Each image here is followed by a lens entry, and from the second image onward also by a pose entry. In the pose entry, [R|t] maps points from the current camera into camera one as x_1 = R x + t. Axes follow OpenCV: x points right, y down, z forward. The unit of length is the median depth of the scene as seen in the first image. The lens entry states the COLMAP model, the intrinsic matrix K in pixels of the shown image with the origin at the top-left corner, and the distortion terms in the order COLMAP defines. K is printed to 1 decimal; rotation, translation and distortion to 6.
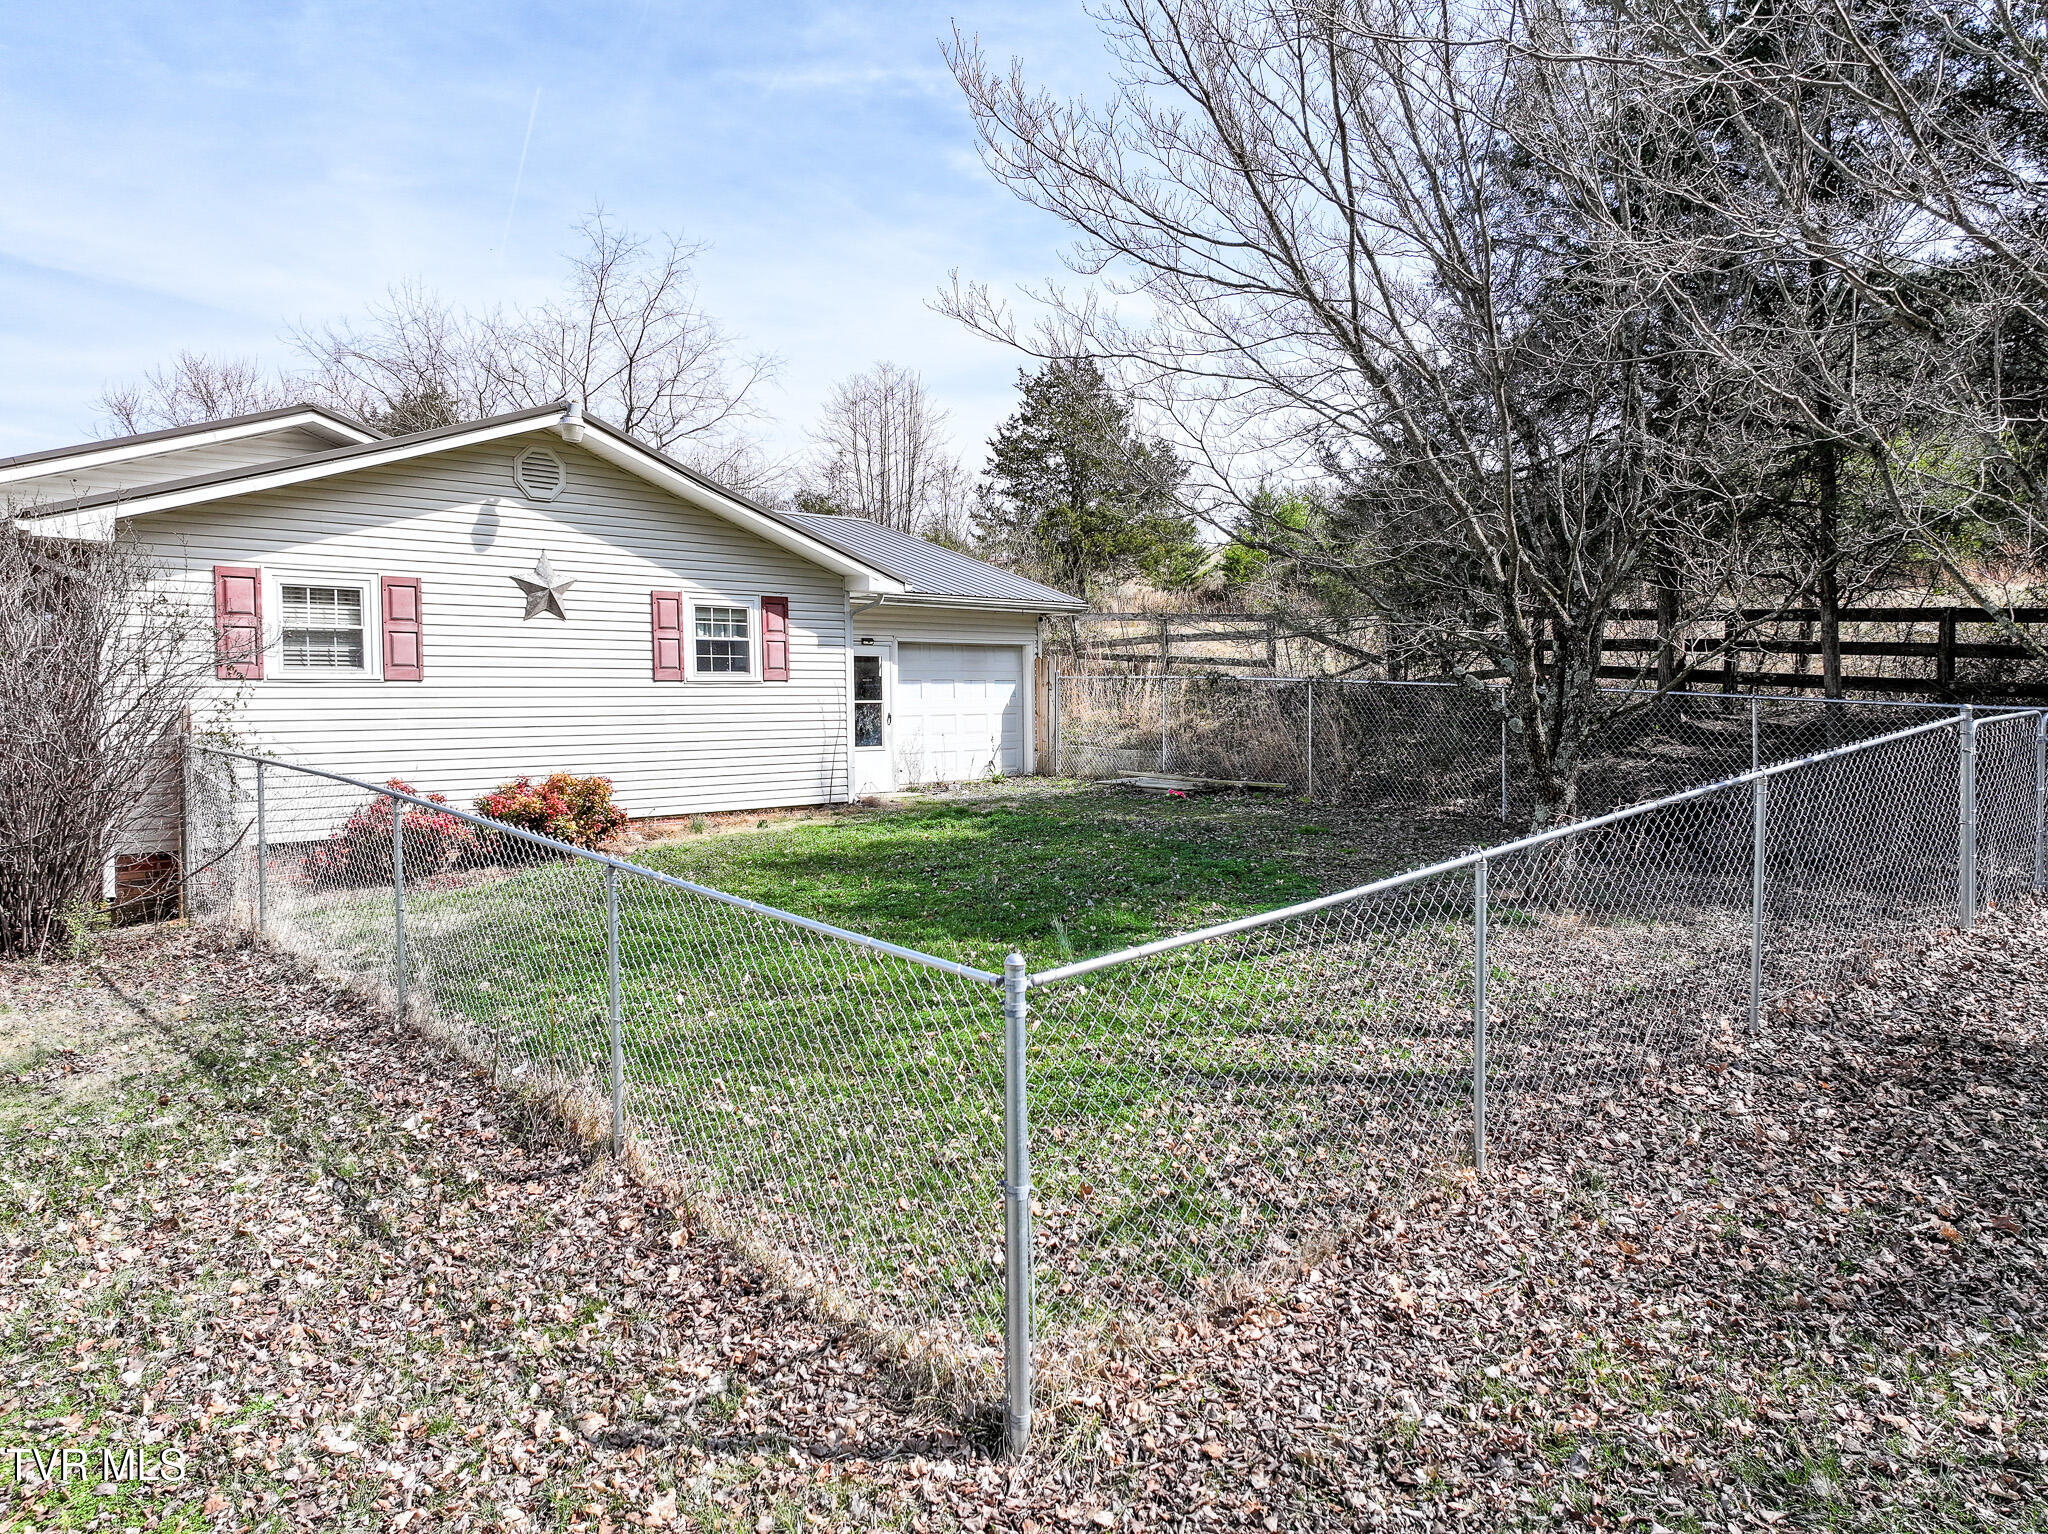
lens RADIAL K [[1440.5, 0, 1029.0], [0, 1440.5, 763.6], [0, 0, 1]] dist [0.007452, 0.002687]
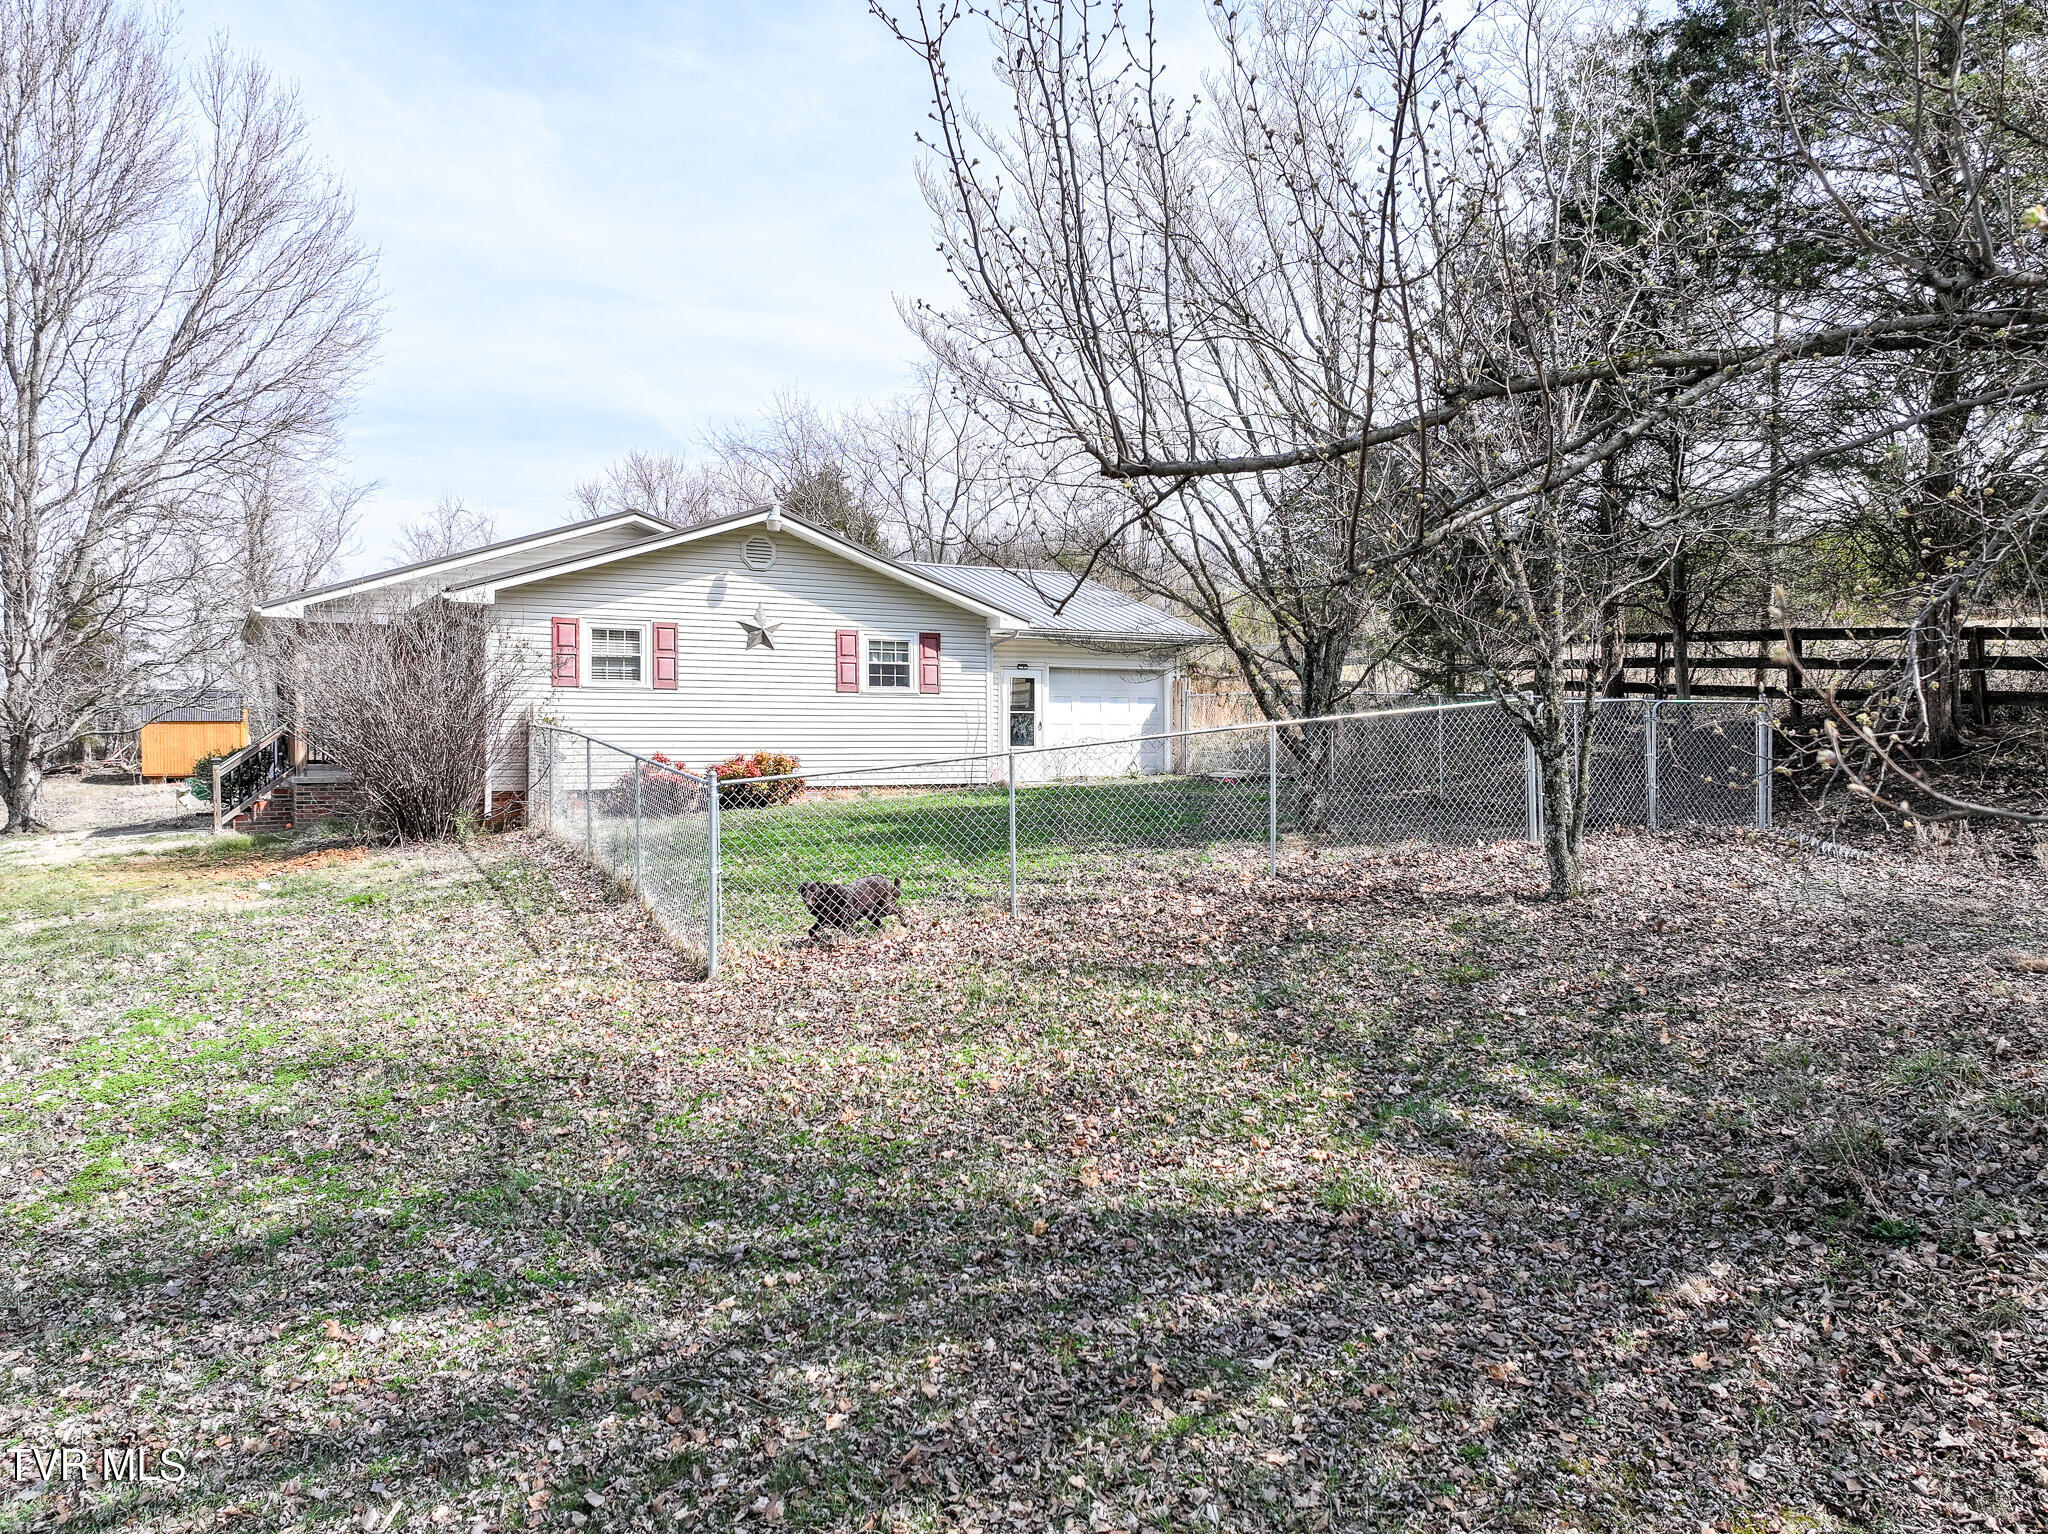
lens RADIAL K [[1440.0, 0, 1028.7], [0, 1440.0, 765.1], [0, 0, 1]] dist [0.010602, 0.005123]
pose [[0.958199, 0.013942, -0.285762, 0.341218], [-0.021878, 0.999458, -0.024594, 0.047356], [0.285264, 0.029818, 0.957985, -0.325735]]
